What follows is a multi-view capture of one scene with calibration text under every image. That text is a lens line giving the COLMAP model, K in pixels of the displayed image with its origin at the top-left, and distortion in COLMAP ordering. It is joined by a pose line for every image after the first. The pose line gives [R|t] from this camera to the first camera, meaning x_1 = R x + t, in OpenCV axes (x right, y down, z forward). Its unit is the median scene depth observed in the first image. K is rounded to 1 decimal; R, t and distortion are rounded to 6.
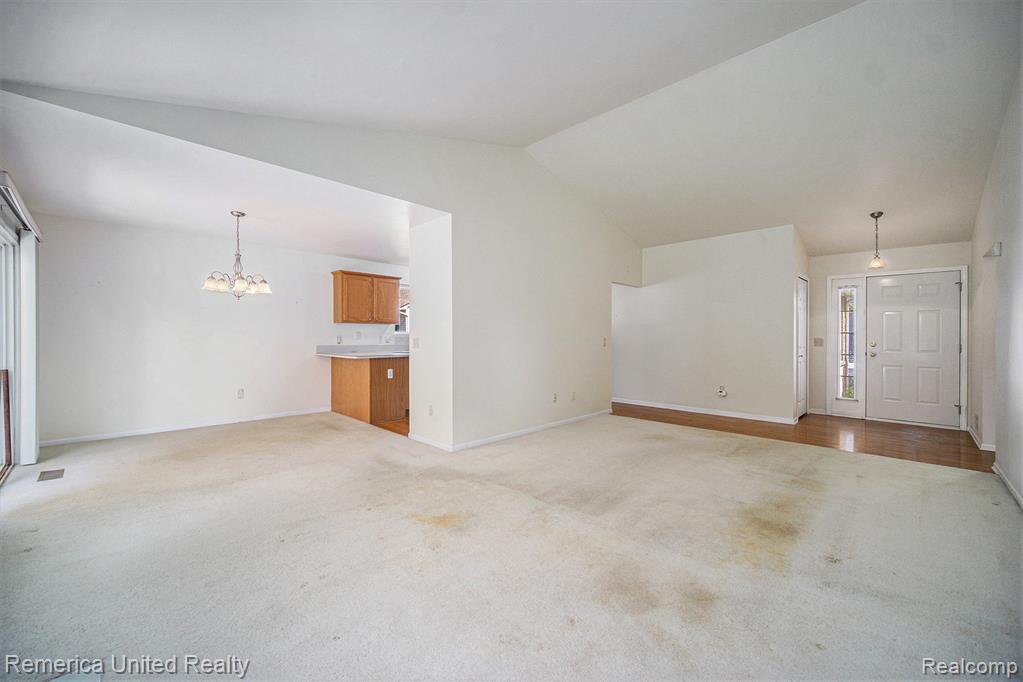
lens RADIAL K [[409.2, 0, 510.6], [0, 409.2, 337.2], [0, 0, 1]] dist [-0.001084, -0.000225]
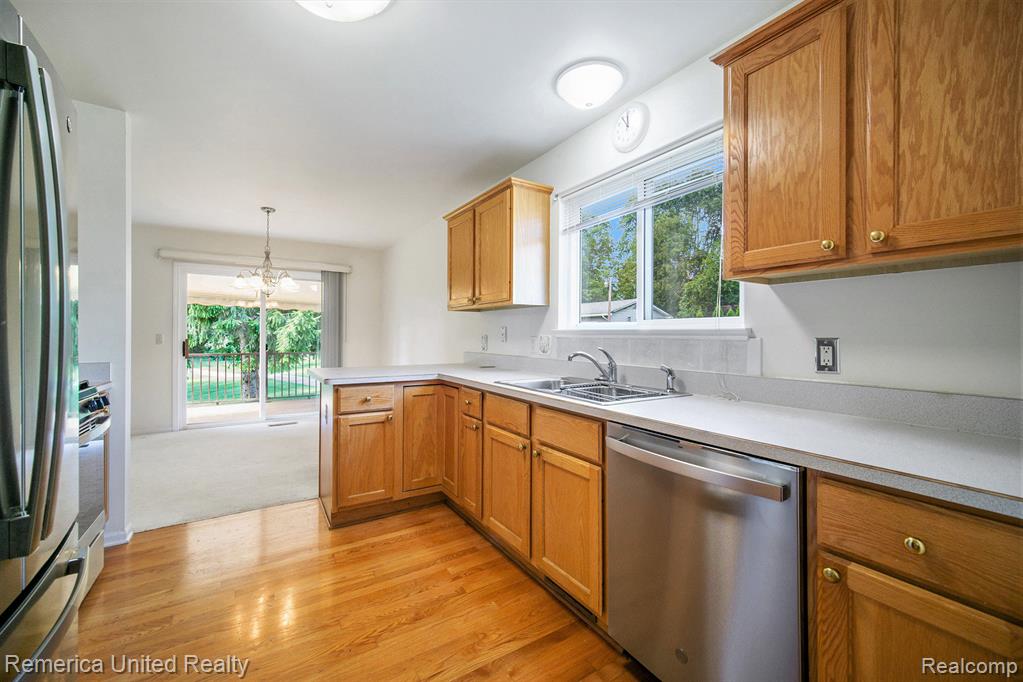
lens RADIAL K [[409.2, 0, 510.6], [0, 409.2, 337.2], [0, 0, 1]] dist [-0.001084, -0.000225]
pose [[-0.211840, -0.000534, -0.977304, 0.127958], [-0.006372, 0.999979, 0.000835, -0.000483], [0.977284, 0.006404, -0.211839, 1.316681]]
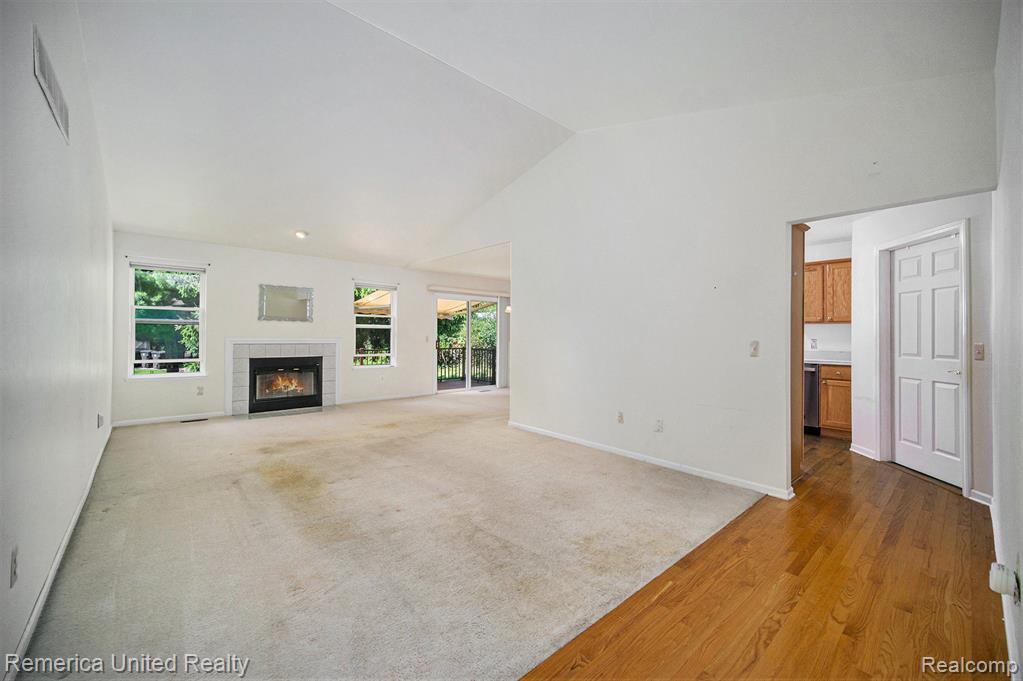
lens RADIAL K [[413.5, 0, 515.2], [0, 413.5, 336.4], [0, 0, 1]] dist [0.000178, -0.000013]
pose [[-0.058114, -0.002673, -0.998306, 0.856942], [-0.008168, 0.999964, -0.002202, -0.000193], [0.998277, 0.008026, -0.058134, 0.804277]]
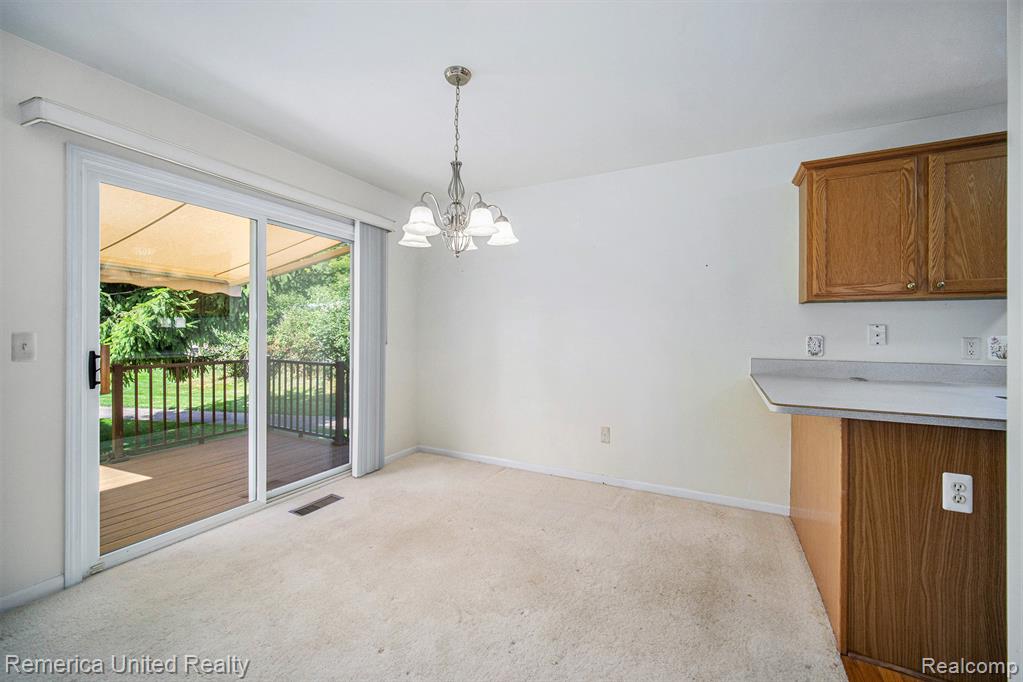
lens RADIAL K [[409.2, 0, 510.6], [0, 409.2, 337.2], [0, 0, 1]] dist [-0.001084, -0.000225]
pose [[0.298745, 0.007479, -0.954304, -0.143887], [-0.005828, 0.999965, 0.006013, -0.002804], [0.954315, 0.003765, 0.298778, 0.678698]]
